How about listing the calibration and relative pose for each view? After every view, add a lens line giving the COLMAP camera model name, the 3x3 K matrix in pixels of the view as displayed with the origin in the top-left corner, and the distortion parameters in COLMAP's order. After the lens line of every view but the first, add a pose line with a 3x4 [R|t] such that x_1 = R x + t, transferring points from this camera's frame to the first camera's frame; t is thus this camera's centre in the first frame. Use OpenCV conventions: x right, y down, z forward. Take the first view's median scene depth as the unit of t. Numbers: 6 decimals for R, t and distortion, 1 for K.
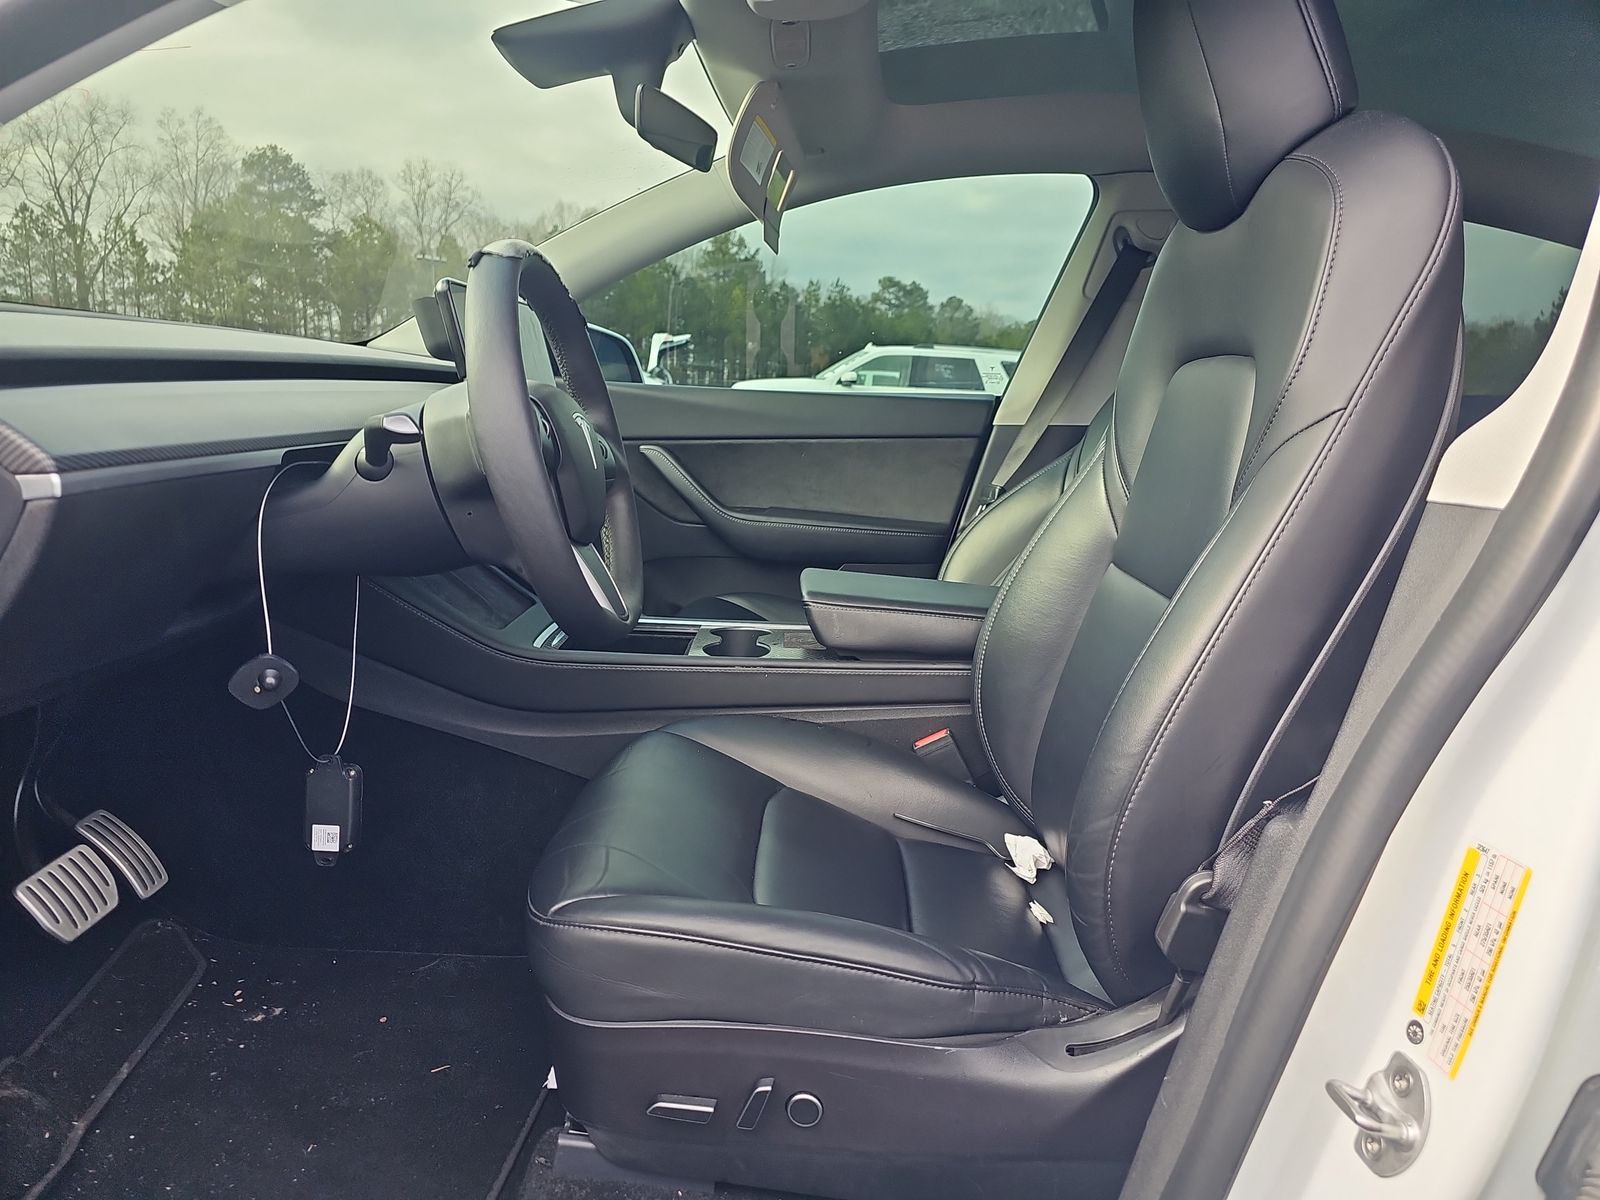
lens RADIAL K [[1078.5, 0, 800.0], [0, 1078.5, 600.0], [0, 0, 1]] dist [0.049755, -0.050169]
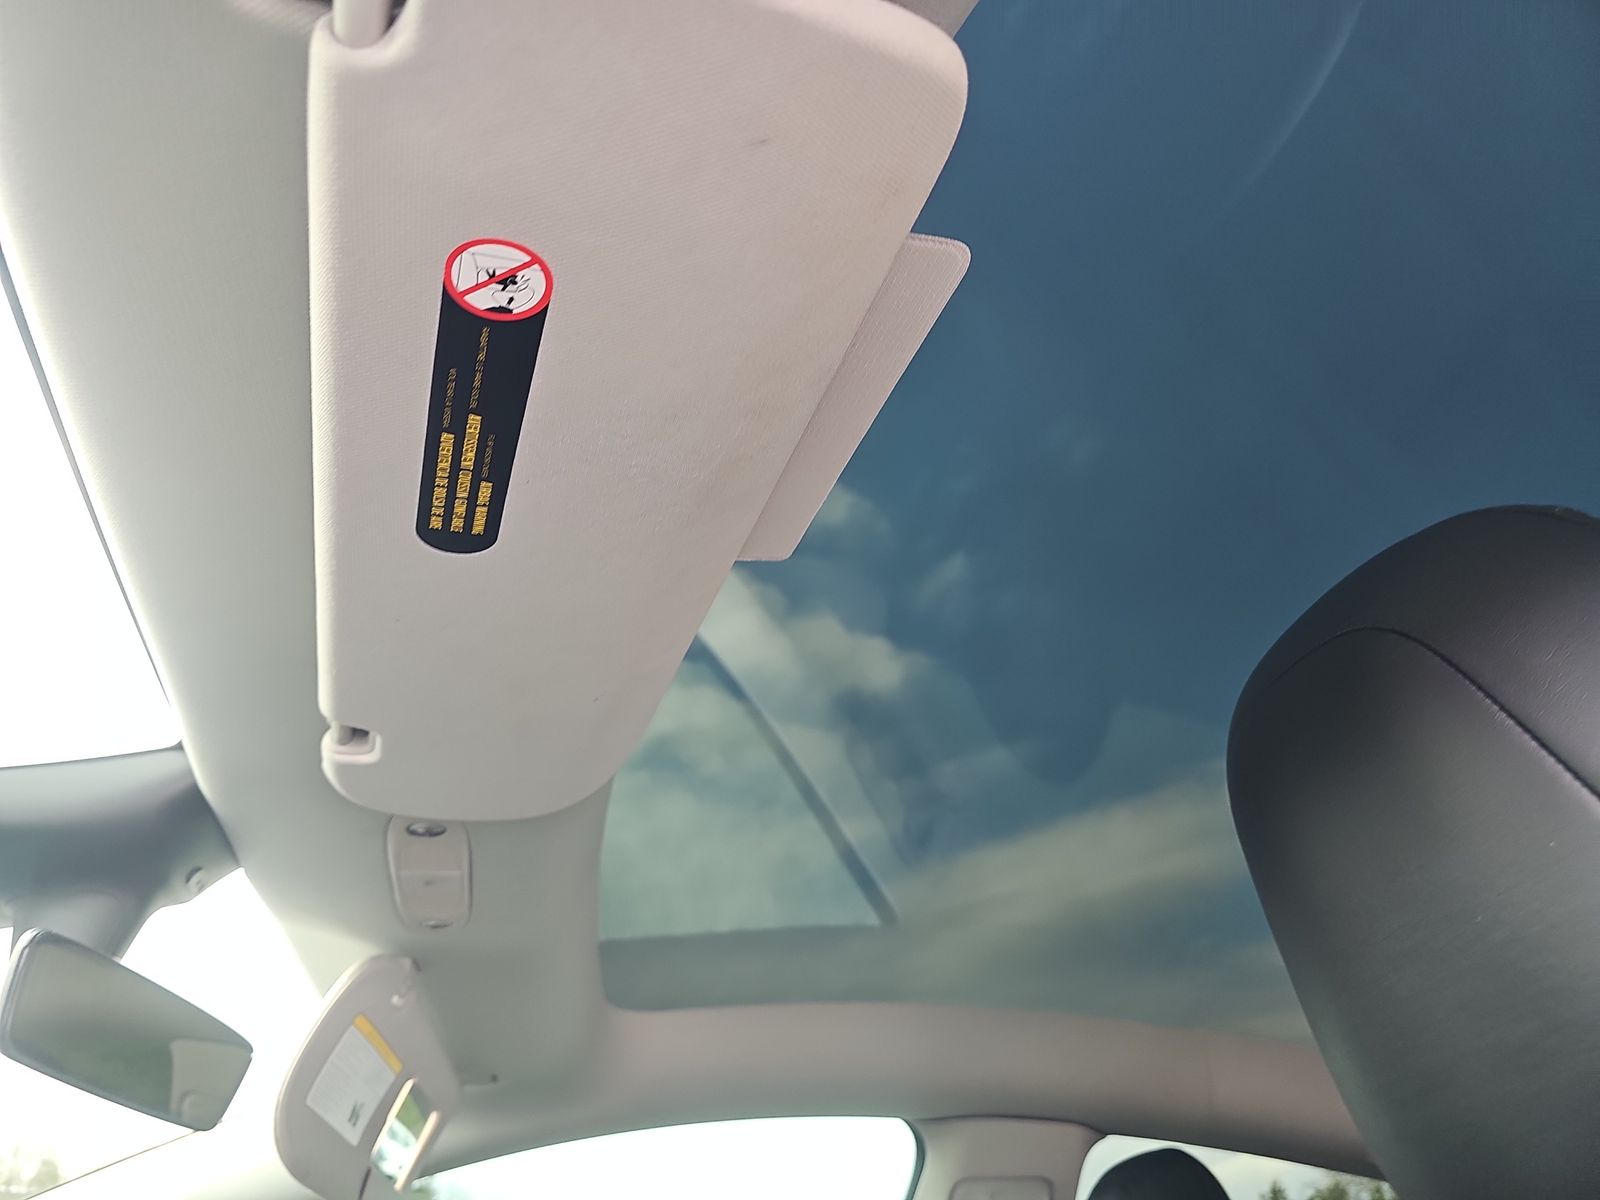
lens RADIAL K [[1078.5, 0, 800.0], [0, 1078.5, 600.0], [0, 0, 1]] dist [0.049755, -0.050169]
pose [[0.968919, 0.117611, 0.217633, 0.025770], [0.072390, 0.706446, -0.704055, -0.198014], [-0.236550, 0.697926, 0.675975, 0.446464]]
